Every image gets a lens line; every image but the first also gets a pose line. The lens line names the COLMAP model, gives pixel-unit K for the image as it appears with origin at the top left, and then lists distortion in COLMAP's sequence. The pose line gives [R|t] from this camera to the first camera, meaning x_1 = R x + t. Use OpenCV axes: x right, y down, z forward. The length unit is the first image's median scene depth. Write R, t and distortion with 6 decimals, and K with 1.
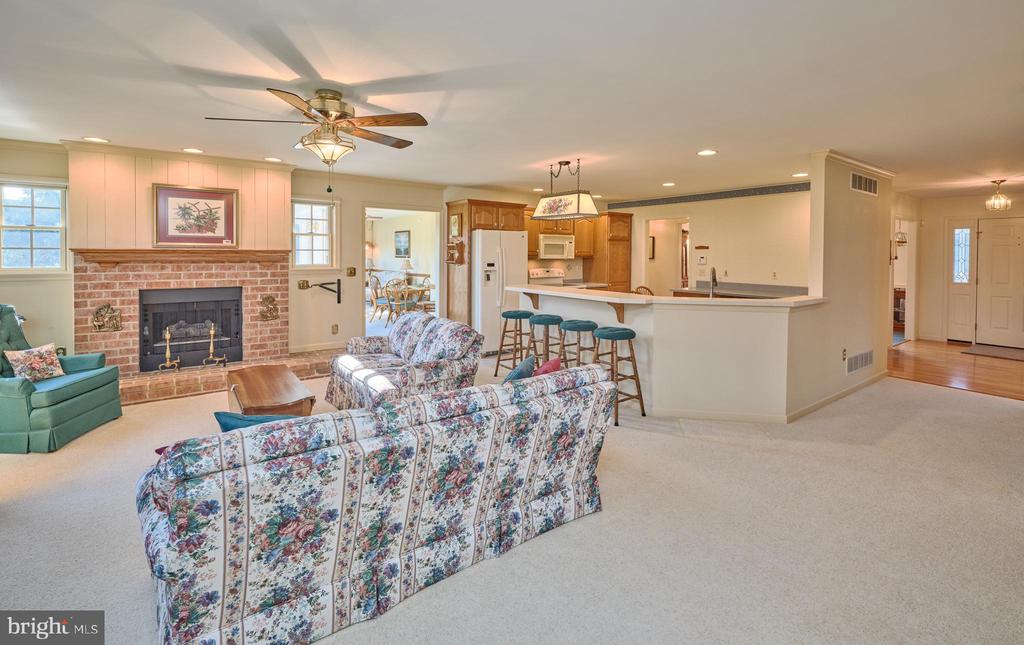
lens RADIAL K [[462.6, 0, 519.1], [0, 462.6, 263.3], [0, 0, 1]] dist [0.001365, -0.000550]
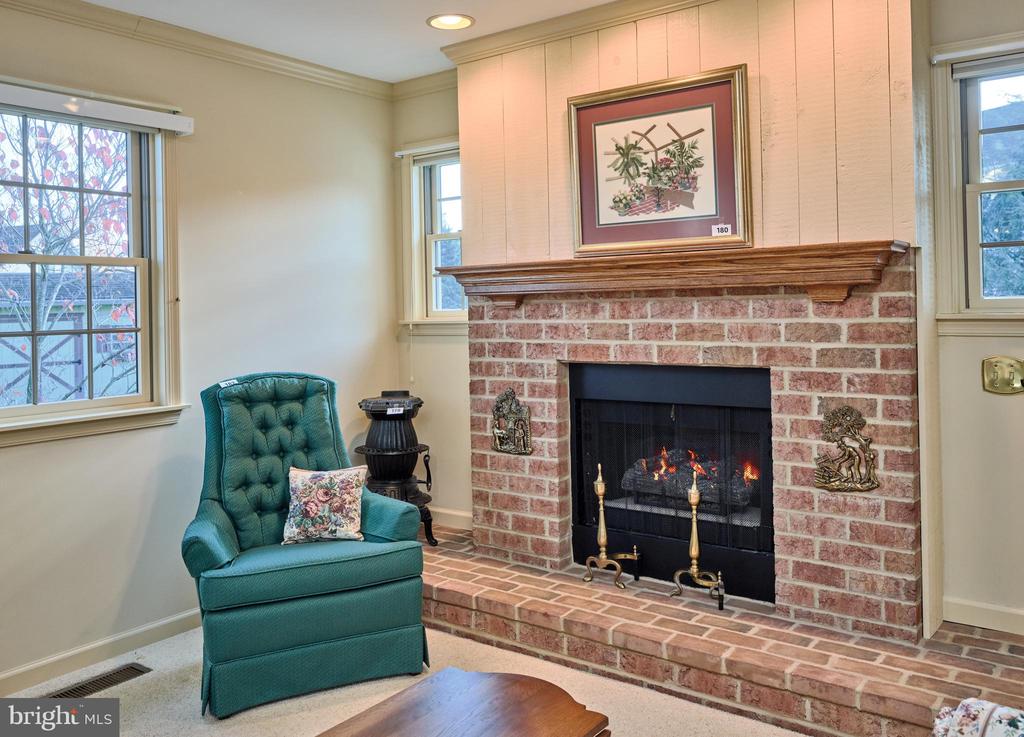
lens RADIAL K [[844.5, 0, 513.0], [0, 844.5, 299.6], [0, 0, 1]] dist [0.000119, -0.005802]
pose [[0.285130, -0.024618, -0.958173, -0.101555], [-0.002517, 0.999647, -0.026432, 0.020083], [0.958486, 0.009949, 0.284968, 0.709663]]
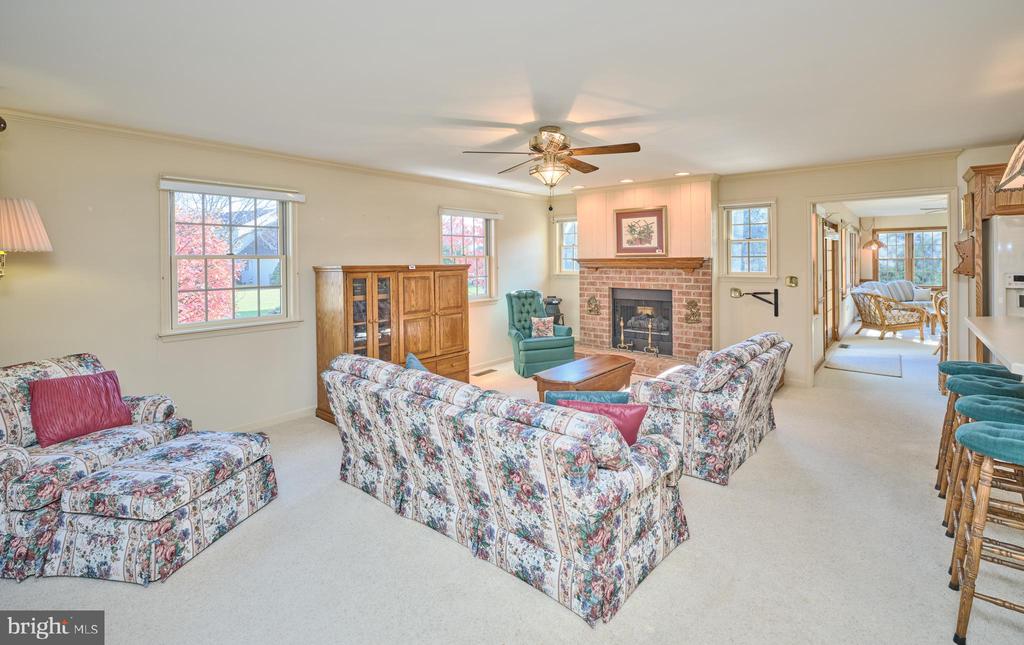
lens RADIAL K [[462.6, 0, 509.8], [0, 462.6, 264.1], [0, 0, 1]] dist [0.001365, -0.000550]
pose [[0.218734, 0.000944, -0.975784, 0.448270], [-0.011681, 0.999930, -0.001651, -0.007272], [0.975715, 0.011760, 0.218730, 0.385505]]
